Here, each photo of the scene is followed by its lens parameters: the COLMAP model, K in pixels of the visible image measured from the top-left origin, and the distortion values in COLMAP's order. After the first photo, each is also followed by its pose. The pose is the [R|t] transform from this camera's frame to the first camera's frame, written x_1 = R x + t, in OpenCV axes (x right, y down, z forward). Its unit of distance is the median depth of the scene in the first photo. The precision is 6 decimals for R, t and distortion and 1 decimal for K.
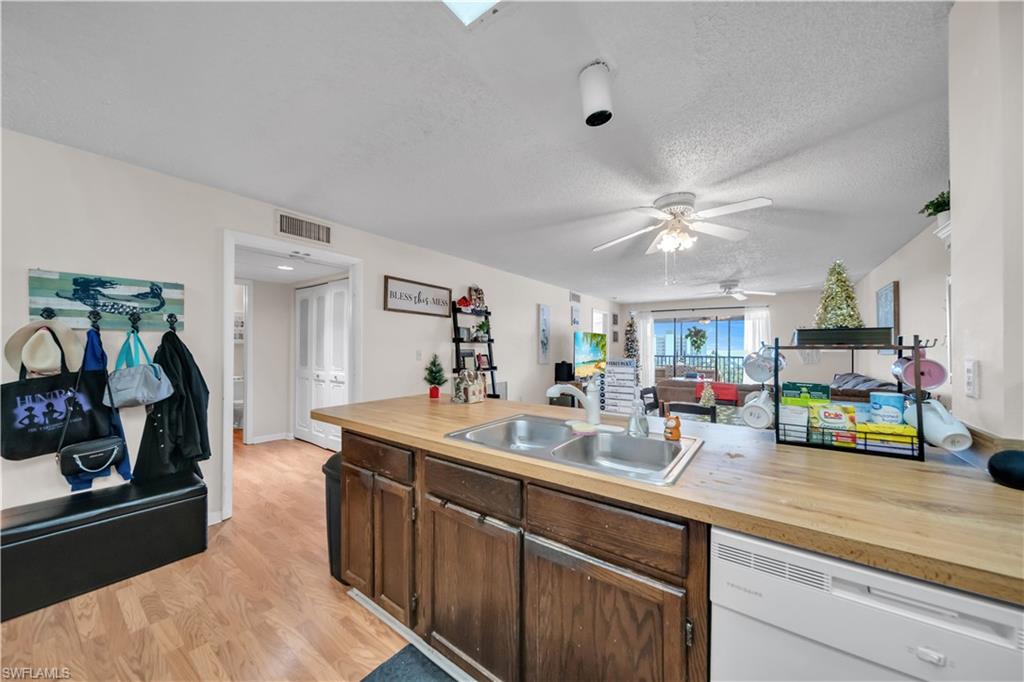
lens RADIAL K [[350.9, 0, 513.0], [0, 350.9, 346.3], [0, 0, 1]] dist [0.000400, -0.002332]
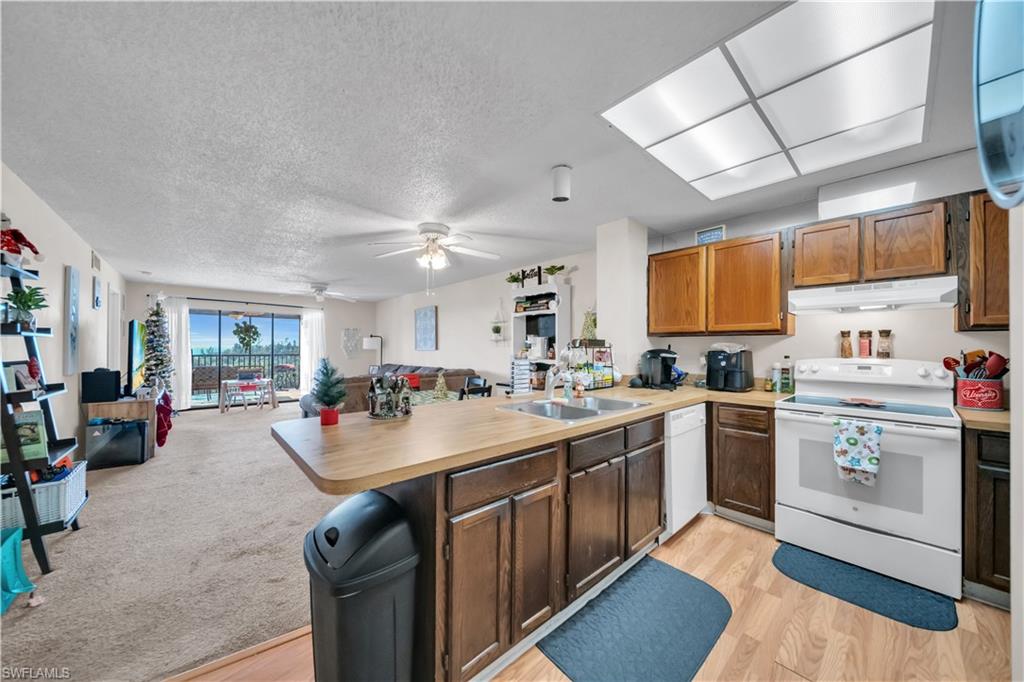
lens RADIAL K [[350.9, 0, 513.0], [0, 350.9, 346.3], [0, 0, 1]] dist [0.000400, -0.002332]
pose [[0.202190, 0.000753, 0.979346, -0.686946], [-0.008389, 0.999964, 0.000963, -0.001509], [-0.979310, -0.008411, 0.202189, 0.464029]]
